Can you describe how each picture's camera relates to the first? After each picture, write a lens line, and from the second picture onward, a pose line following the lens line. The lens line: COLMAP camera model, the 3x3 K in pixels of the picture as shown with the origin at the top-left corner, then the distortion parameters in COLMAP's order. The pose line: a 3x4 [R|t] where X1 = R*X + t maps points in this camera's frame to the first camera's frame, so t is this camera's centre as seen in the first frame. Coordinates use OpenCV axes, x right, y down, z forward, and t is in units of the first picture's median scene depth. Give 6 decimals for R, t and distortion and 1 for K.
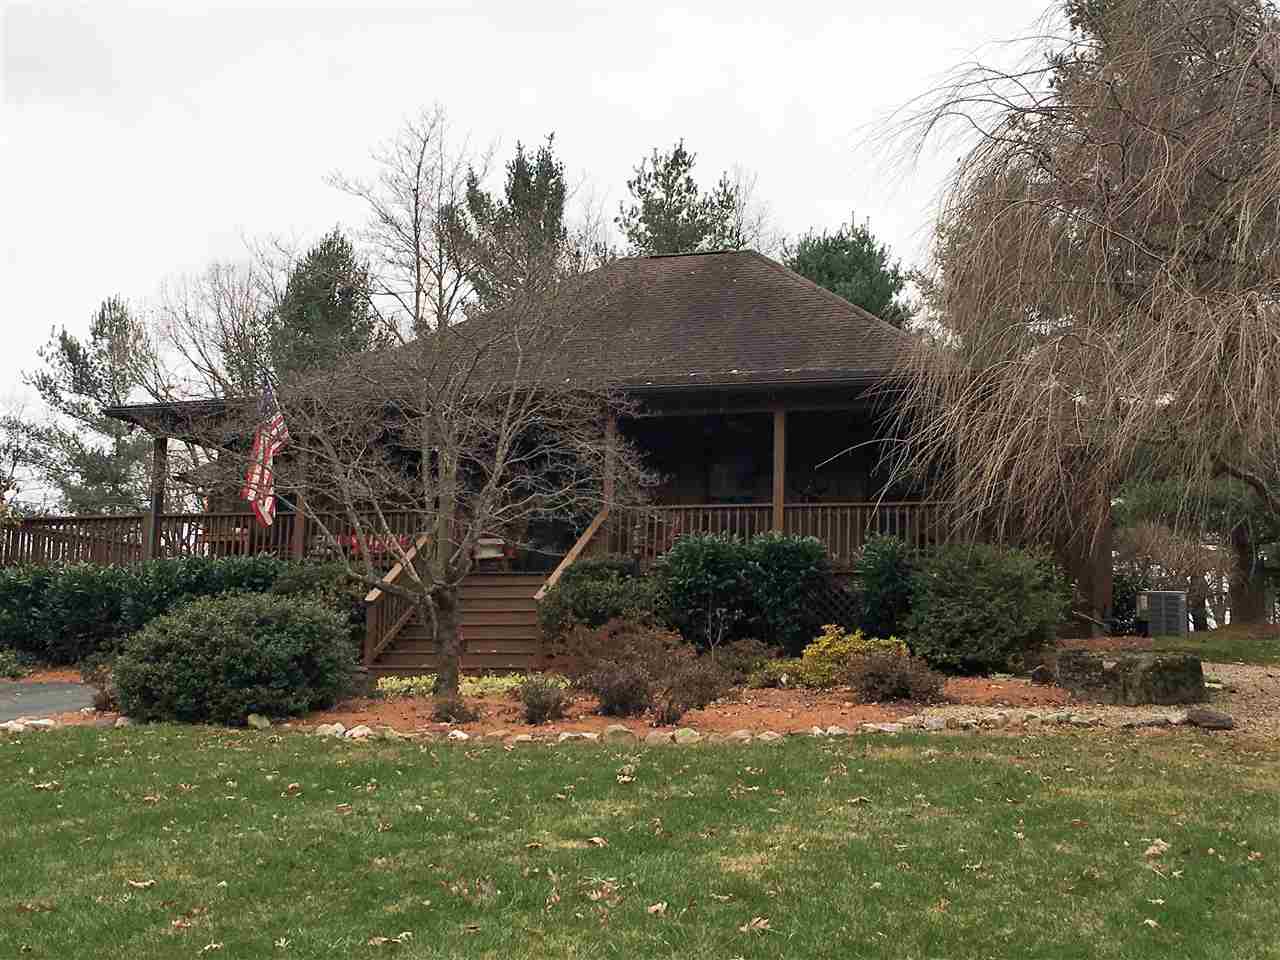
lens RADIAL K [[1075.8, 0, 639.7], [0, 1075.8, 475.5], [0, 0, 1]] dist [0.059469, -0.094199]
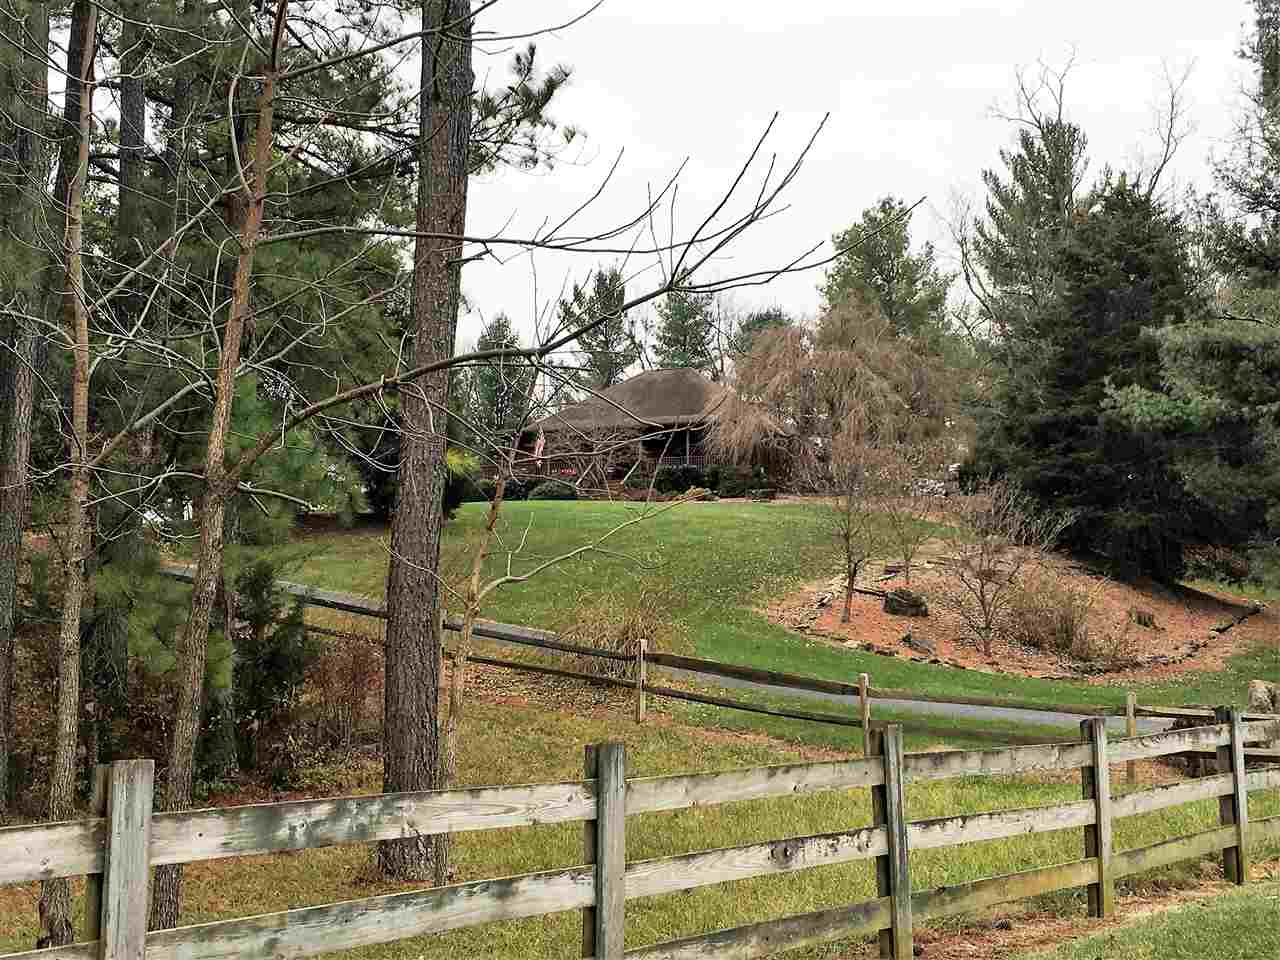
lens RADIAL K [[1075.8, 0, 639.8], [0, 1075.8, 480.7], [0, 0, 1]] dist [0.059469, -0.094199]
pose [[0.997584, -0.027033, -0.063998, 0.074181], [0.030477, 0.998105, 0.053464, -0.033507], [0.062432, -0.055285, 0.996517, -0.966637]]
